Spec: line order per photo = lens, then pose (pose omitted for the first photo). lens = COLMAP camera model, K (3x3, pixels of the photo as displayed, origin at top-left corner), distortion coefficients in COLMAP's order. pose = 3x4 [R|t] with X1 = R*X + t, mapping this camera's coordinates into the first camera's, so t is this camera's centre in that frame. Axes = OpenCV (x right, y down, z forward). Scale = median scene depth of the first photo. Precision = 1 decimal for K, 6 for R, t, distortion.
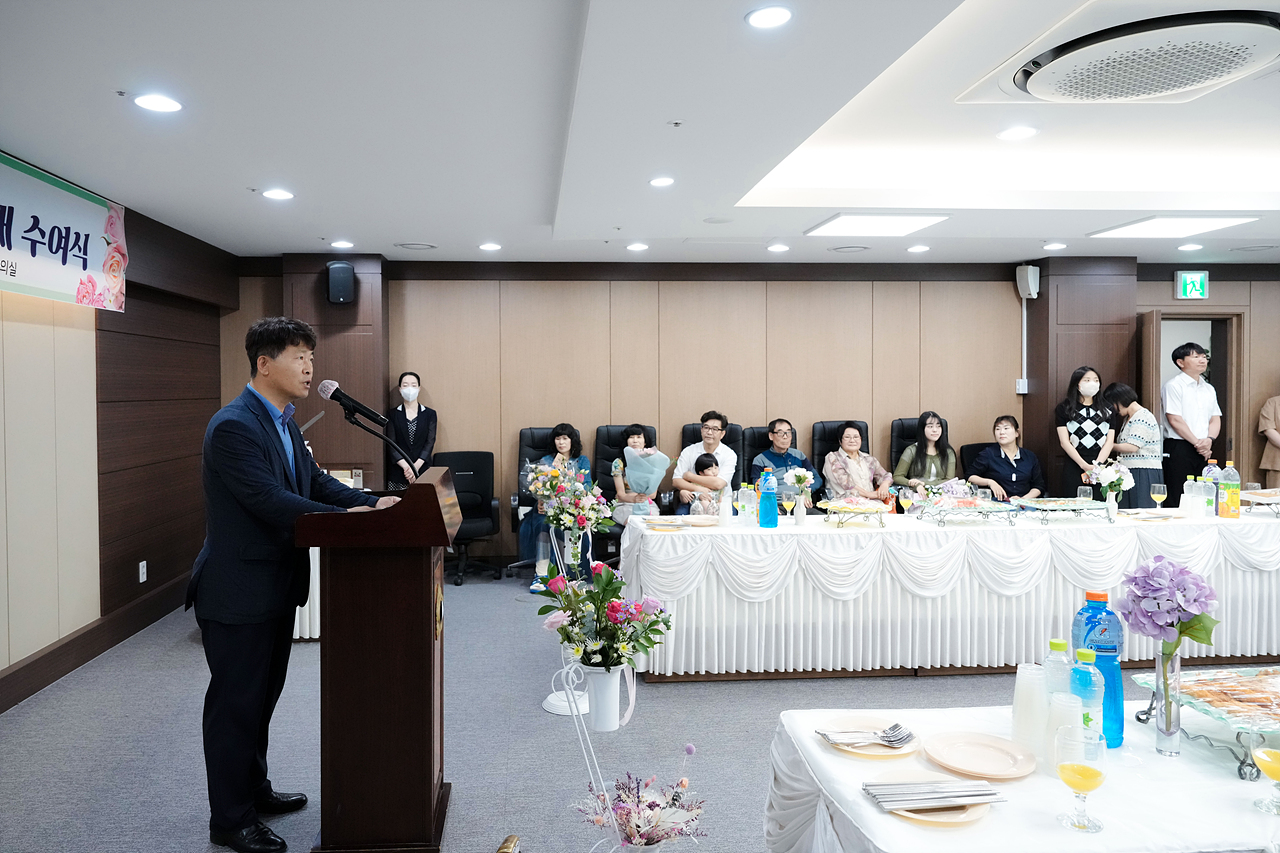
lens RADIAL K [[883.9, 0, 583.9], [0, 883.9, 398.5], [0, 0, 1]] dist [0.006939, -0.001692]
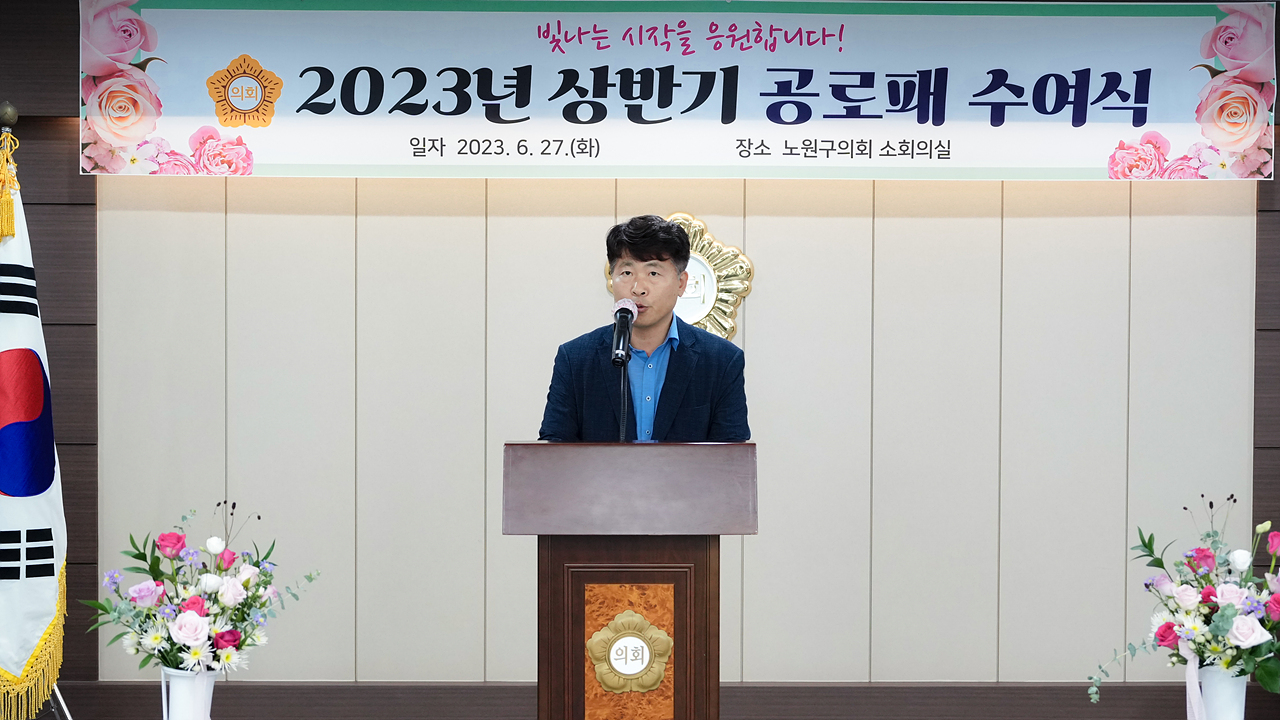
lens RADIAL K [[1689.6, 0, 649.5], [0, 1689.6, 356.8], [0, 0, 1]] dist [0.011646, 0.000000]
pose [[-0.042168, 0.033183, -0.998559, 0.709155], [-0.013613, 0.999336, 0.033783, -0.014045], [0.999018, 0.015018, -0.041689, 0.715215]]
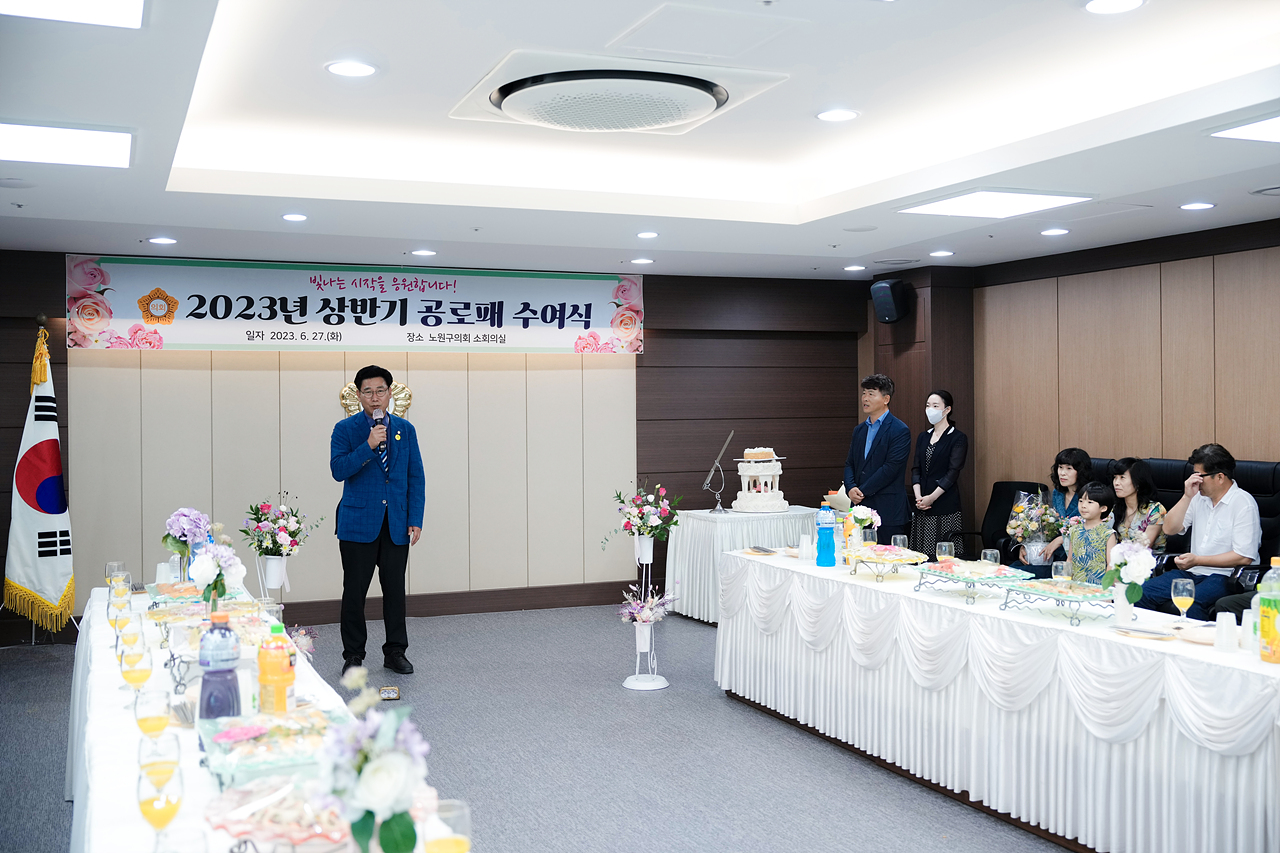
lens RADIAL K [[1281.9, 0, 646.5], [0, 1281.9, 418.8], [0, 0, 1]] dist [-0.002317, 0.000000]
pose [[0.335702, 0.010457, -0.941910, 1.467593], [-0.002877, 0.999945, 0.010076, -0.021178], [0.941964, -0.000672, 0.335714, 0.403081]]
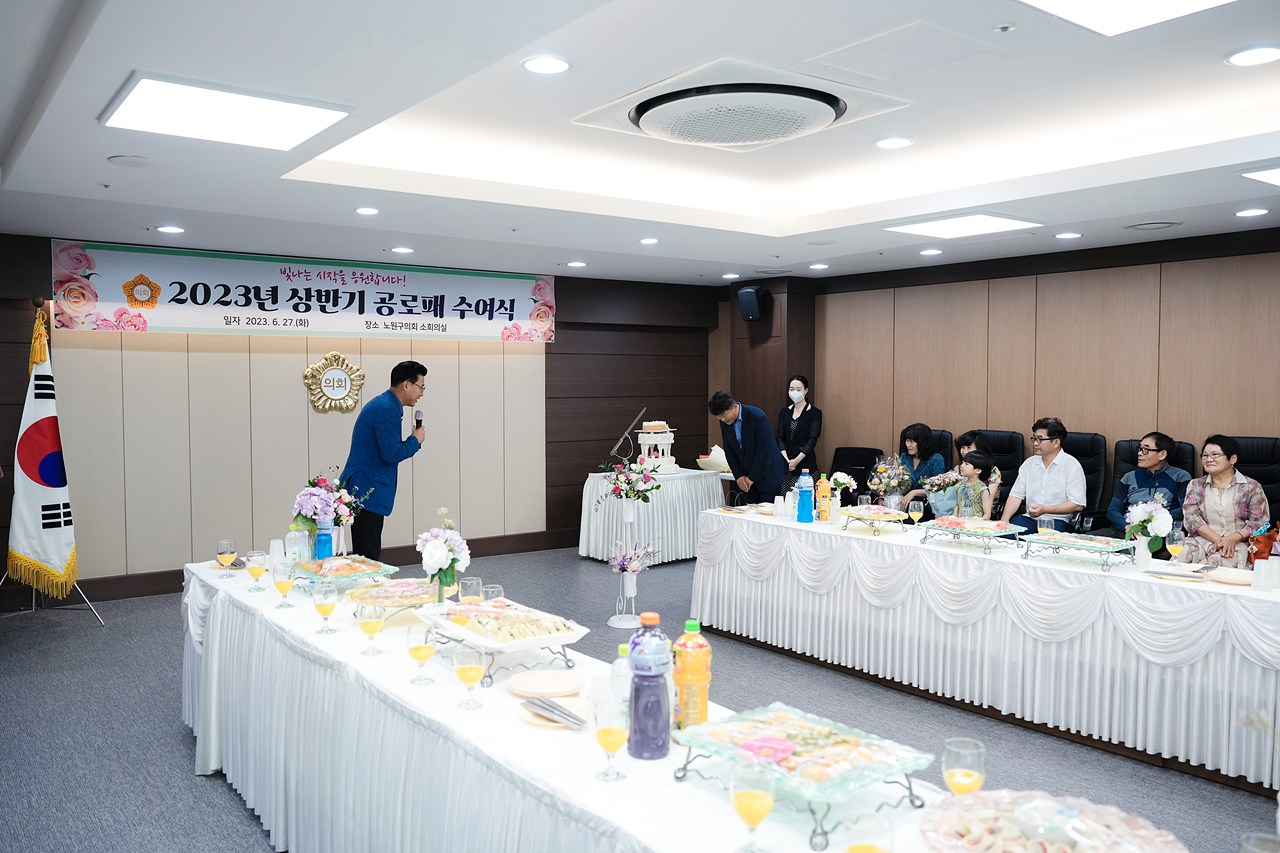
lens RADIAL K [[990.4, 0, 611.8], [0, 990.4, 434.8], [0, 0, 1]] dist [-0.014302, 0.005707]
pose [[0.541209, 0.047969, -0.839519, 1.170316], [-0.009468, 0.998656, 0.050958, -0.026268], [0.840835, -0.019630, 0.540936, 0.137698]]
